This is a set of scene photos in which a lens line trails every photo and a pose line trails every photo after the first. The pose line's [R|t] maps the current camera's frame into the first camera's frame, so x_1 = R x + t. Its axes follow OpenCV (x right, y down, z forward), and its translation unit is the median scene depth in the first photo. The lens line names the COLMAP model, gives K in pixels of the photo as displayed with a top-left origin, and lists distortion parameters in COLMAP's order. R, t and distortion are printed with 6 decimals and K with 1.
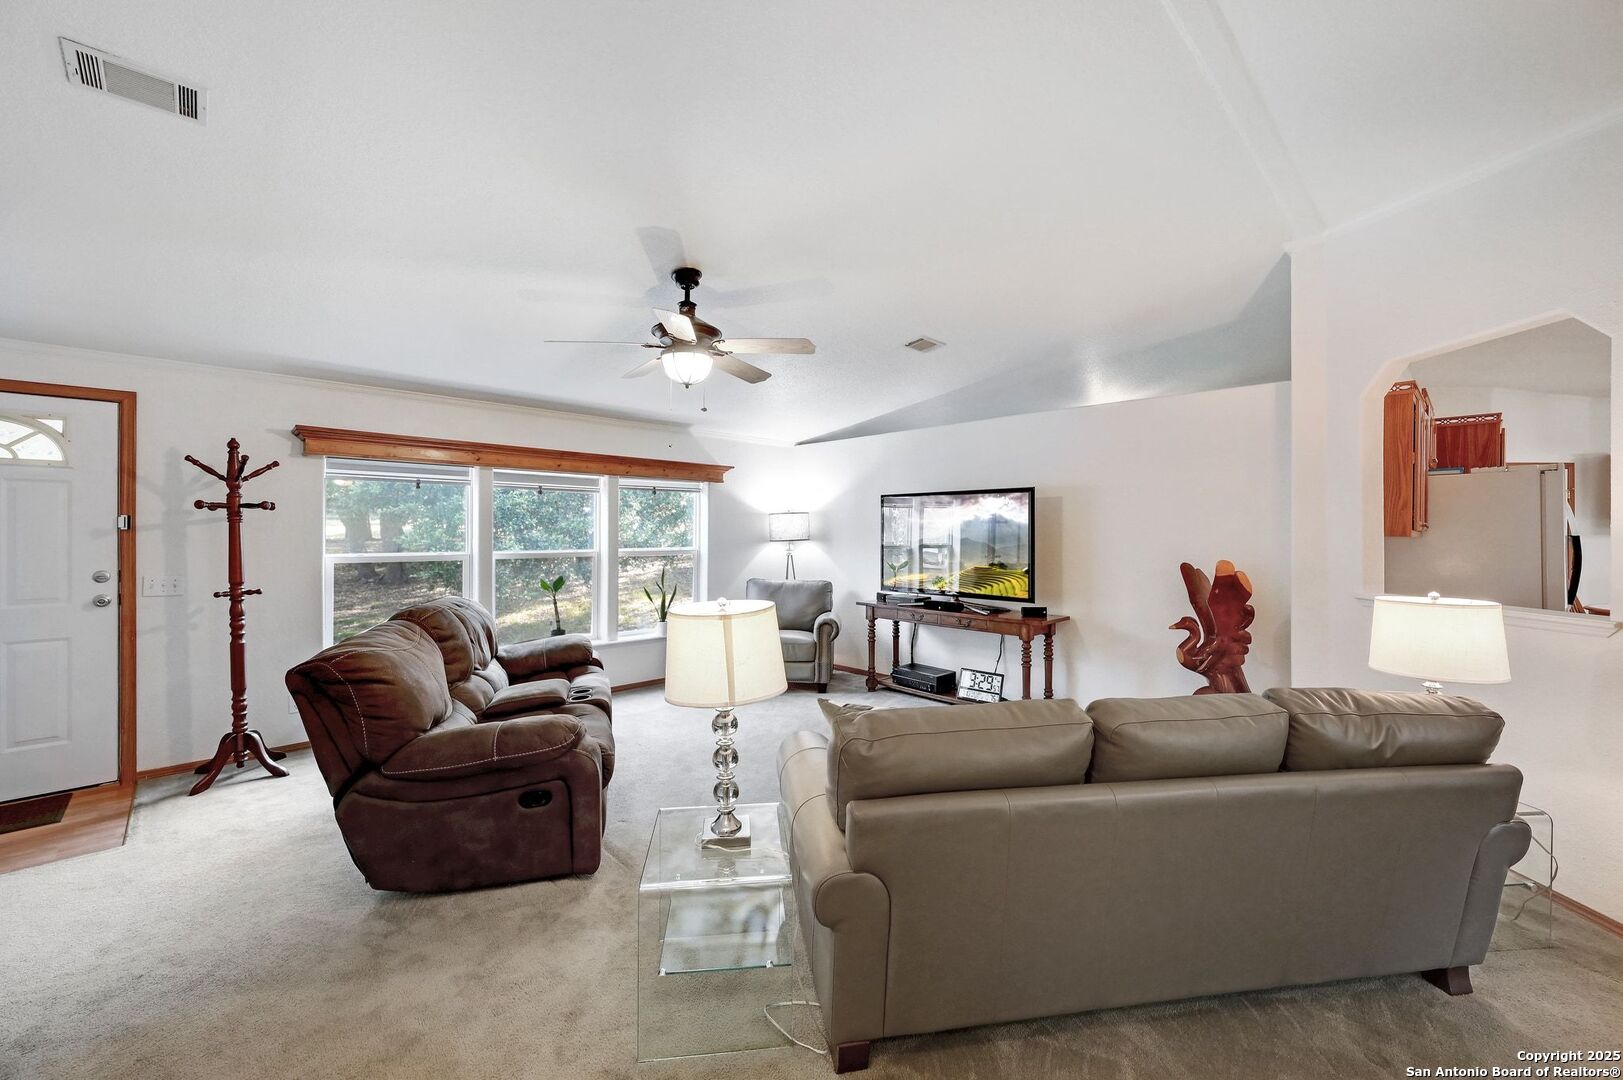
lens RADIAL K [[652.6, 0, 807.7], [0, 652.6, 529.7], [0, 0, 1]] dist [-0.003659, 0.001060]
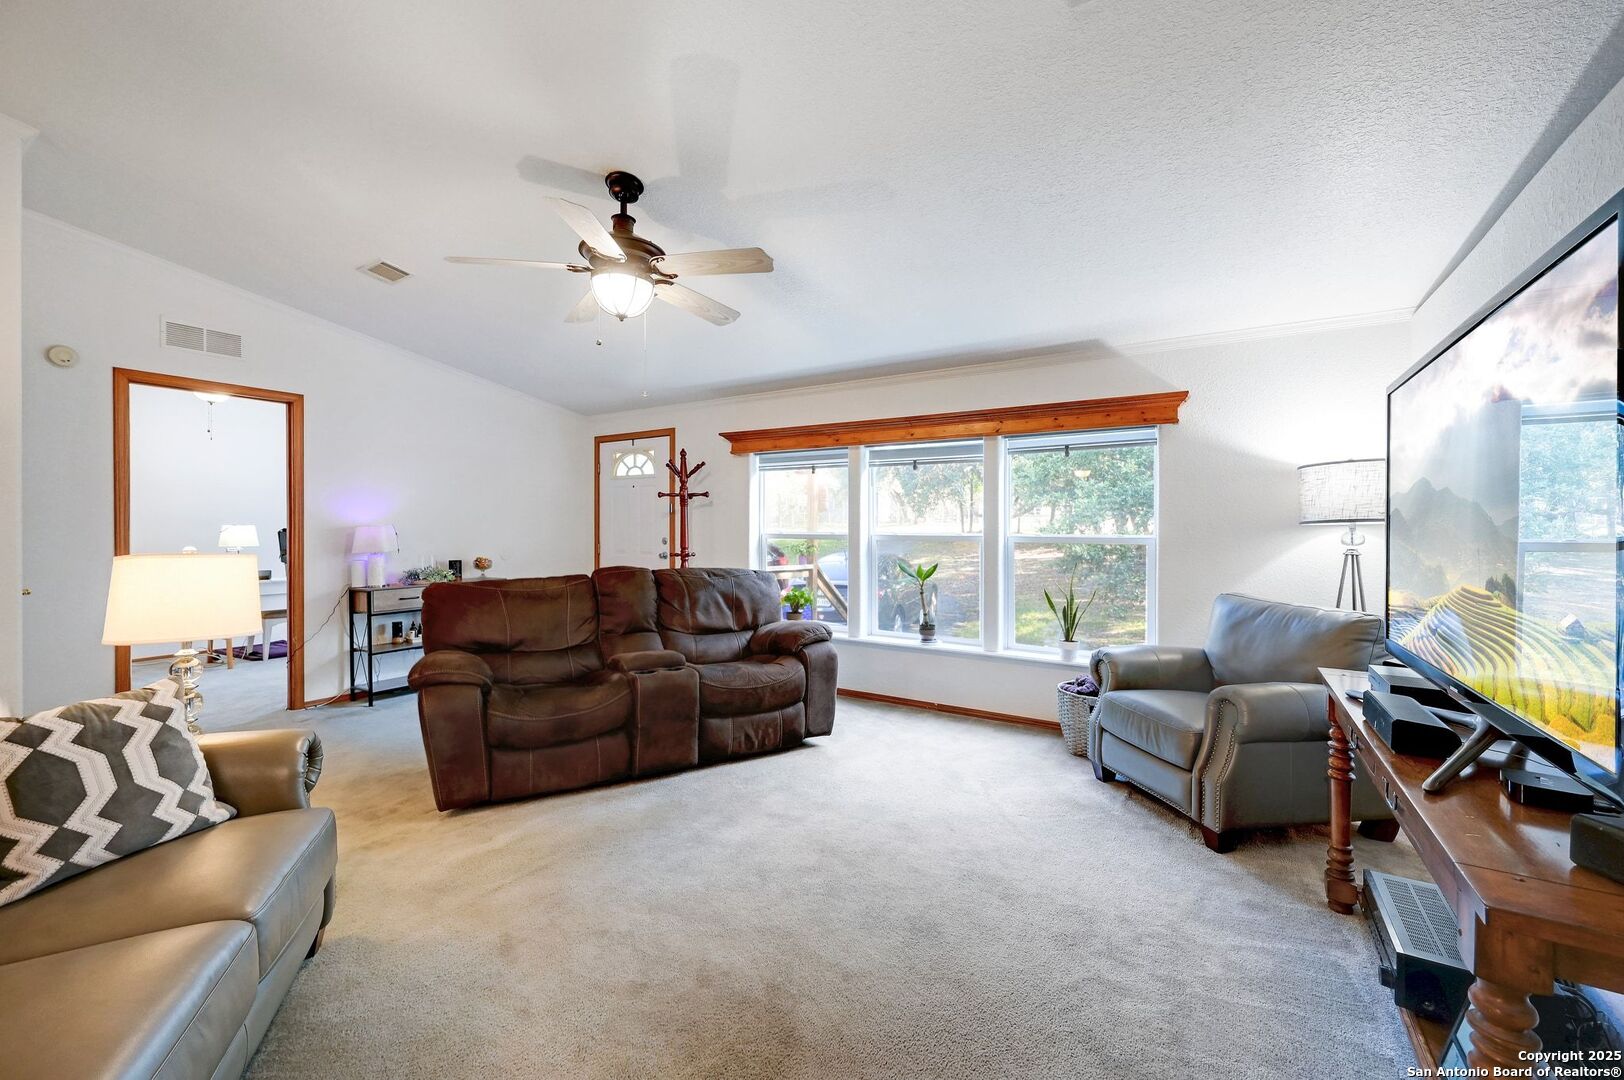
lens RADIAL K [[653.0, 0, 818.7], [0, 653.0, 526.3], [0, 0, 1]] dist [-0.003659, 0.001060]
pose [[0.246007, -0.000327, -0.969268, 0.605375], [0.002630, 0.999996, 0.000330, 0.033763], [0.969264, -0.002630, 0.246007, 0.917304]]
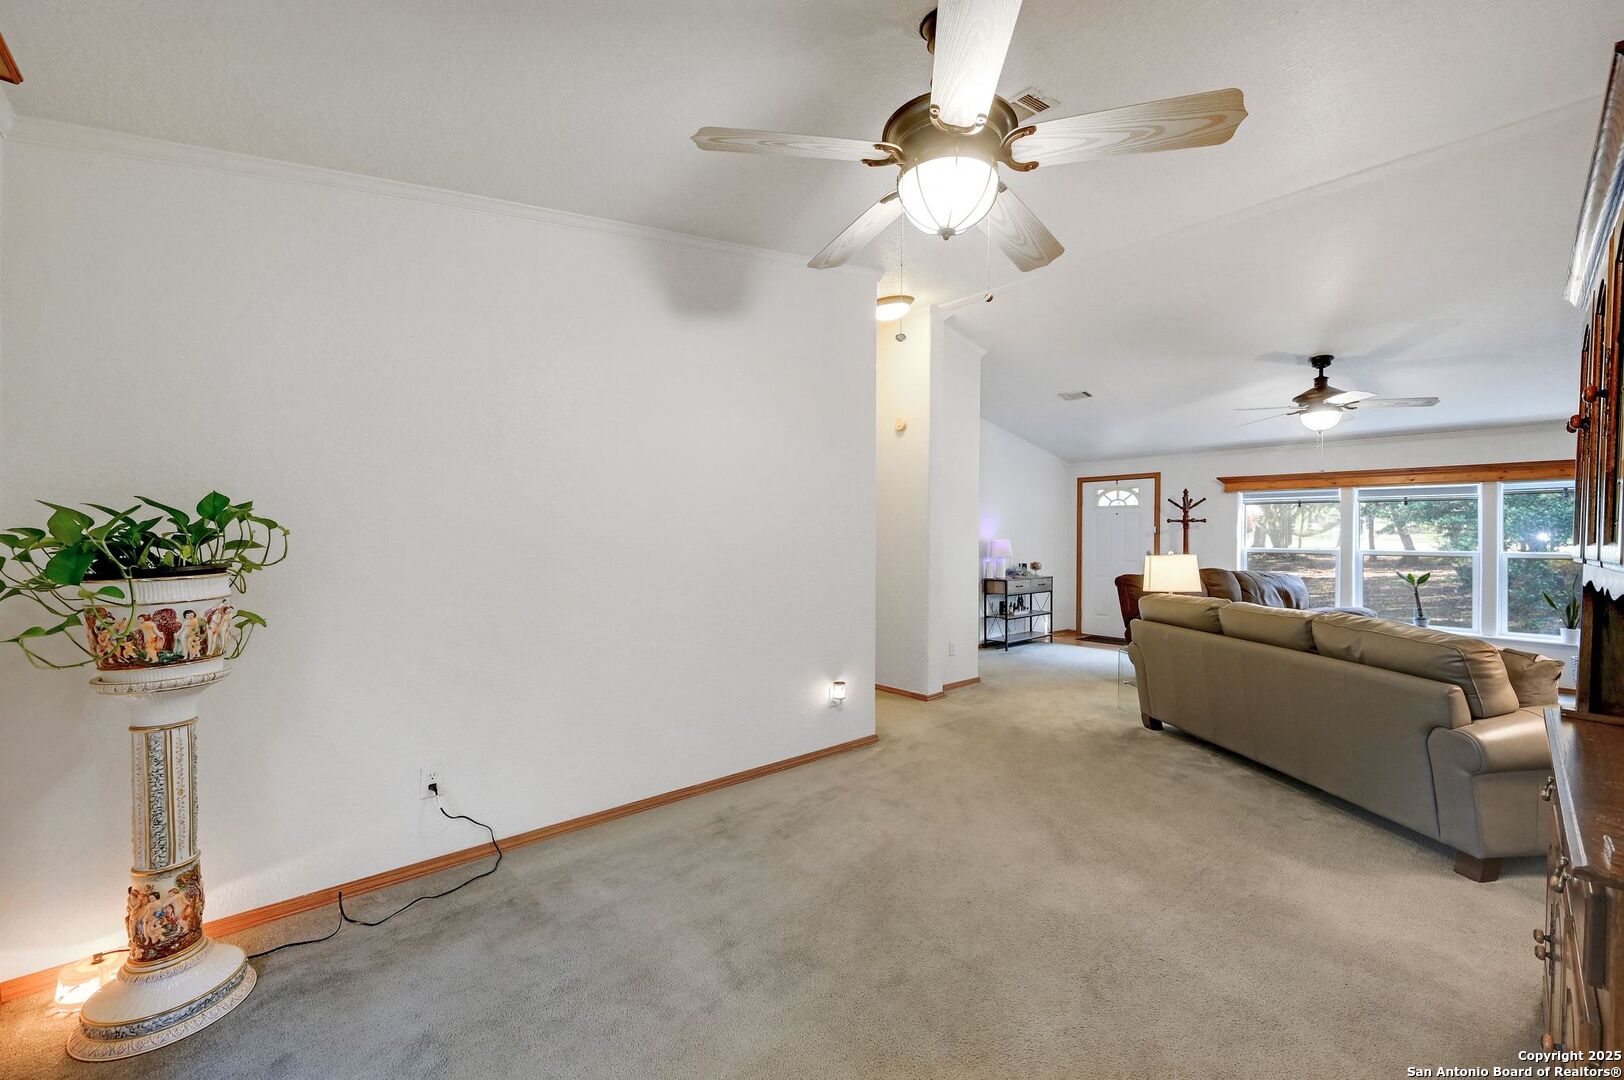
lens RADIAL K [[653.0, 0, 808.2], [0, 653.0, 537.8], [0, 0, 1]] dist [-0.003659, 0.001060]
pose [[-0.046342, -0.005330, -0.998911, 1.241572], [-0.009498, 0.999943, -0.004895, 0.038137], [0.998880, 0.009261, -0.046390, -0.109149]]
